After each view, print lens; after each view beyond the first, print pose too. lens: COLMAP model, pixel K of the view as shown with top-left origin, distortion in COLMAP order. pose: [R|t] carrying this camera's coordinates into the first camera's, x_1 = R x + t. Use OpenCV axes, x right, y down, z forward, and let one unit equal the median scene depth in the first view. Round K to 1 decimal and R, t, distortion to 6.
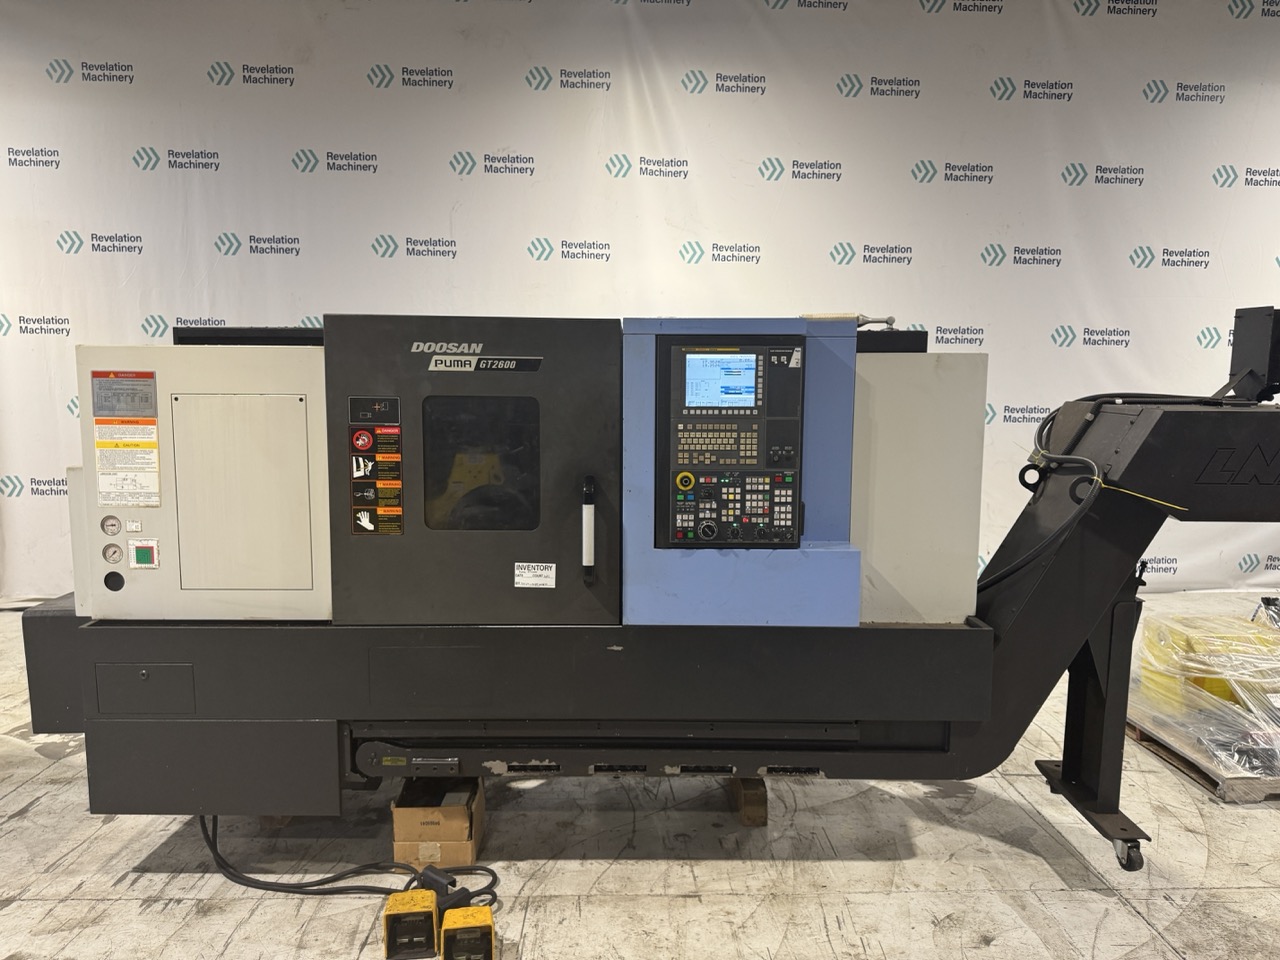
lens RADIAL K [[911.4, 0, 642.7], [0, 911.4, 479.0], [0, 0, 1]] dist [0.056226, -0.058877]
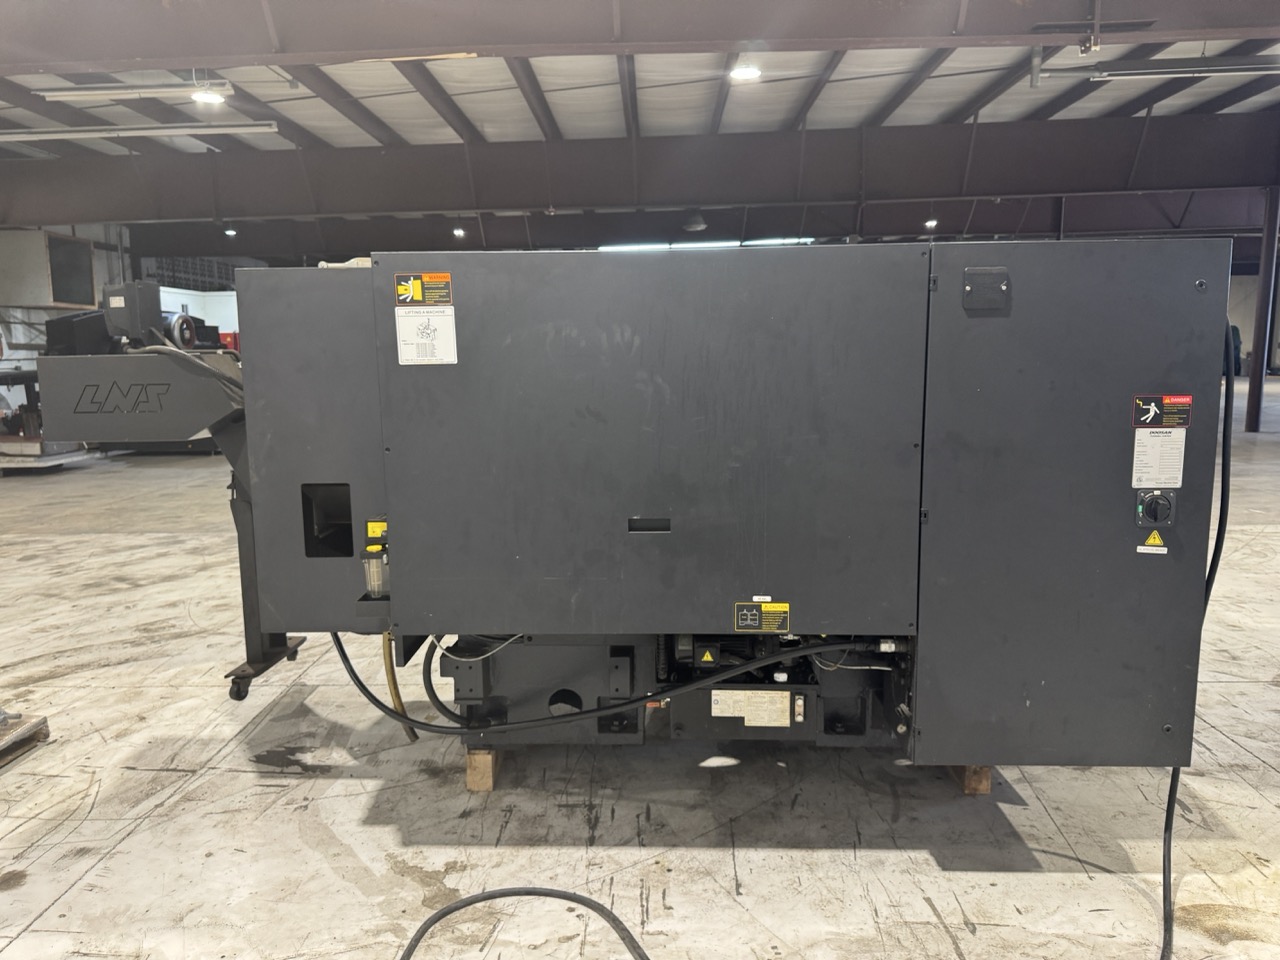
lens RADIAL K [[911.4, 0, 635.3], [0, 911.4, 477.9], [0, 0, 1]] dist [0.056226, -0.058877]
pose [[-0.998644, 0.001904, 0.052022, -0.117787], [0.014743, 0.968763, 0.247550, -0.236795], [-0.049925, 0.247982, -0.967477, 2.384662]]
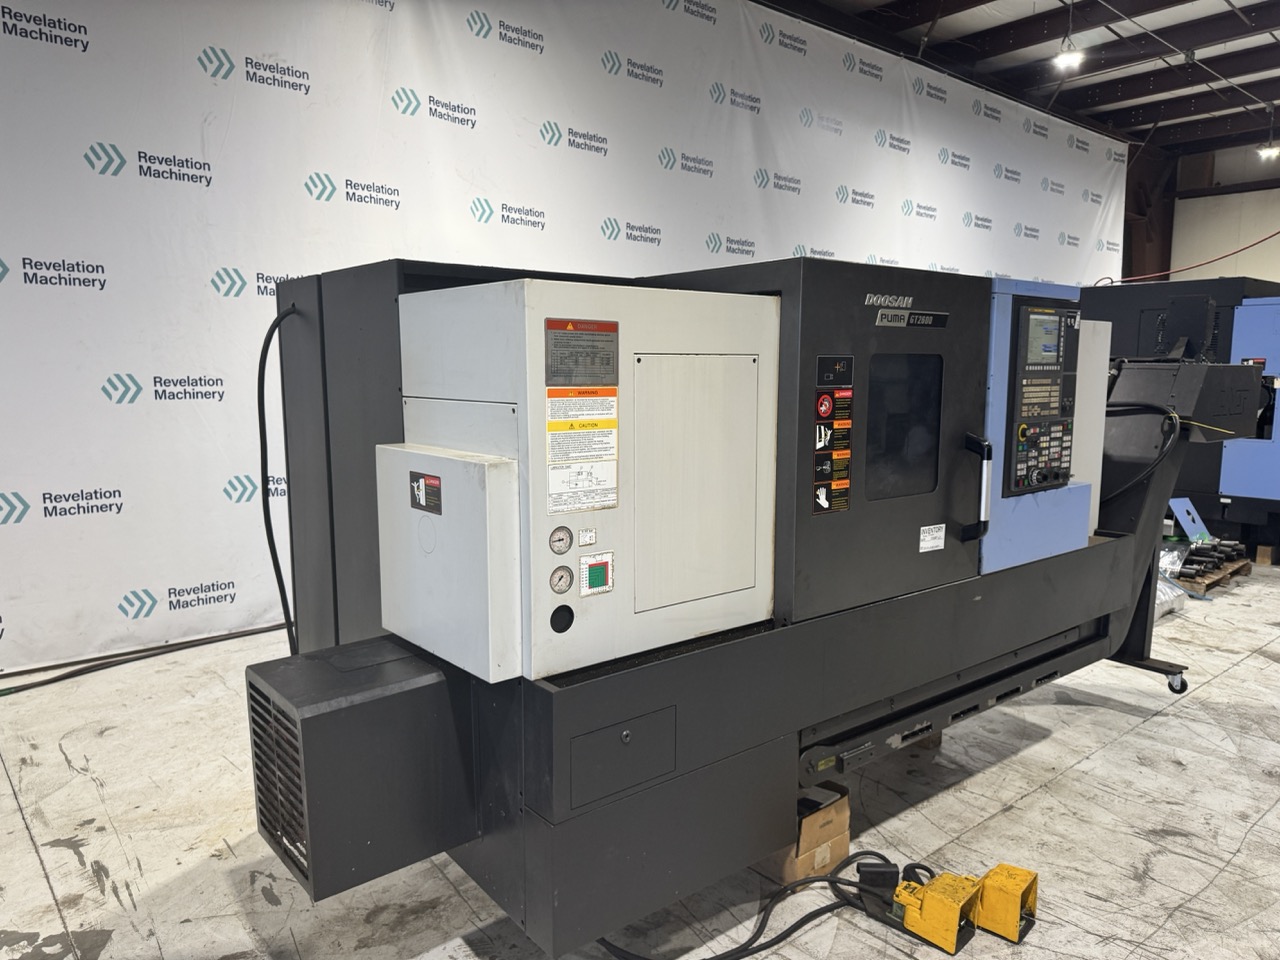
lens RADIAL K [[911.4, 0, 647.1], [0, 911.4, 487.7], [0, 0, 1]] dist [0.056226, -0.058877]
pose [[0.774776, -0.089901, 0.625811, -0.960111], [0.072253, 0.995944, 0.053620, -0.022638], [-0.628094, 0.003673, 0.778129, 0.416467]]
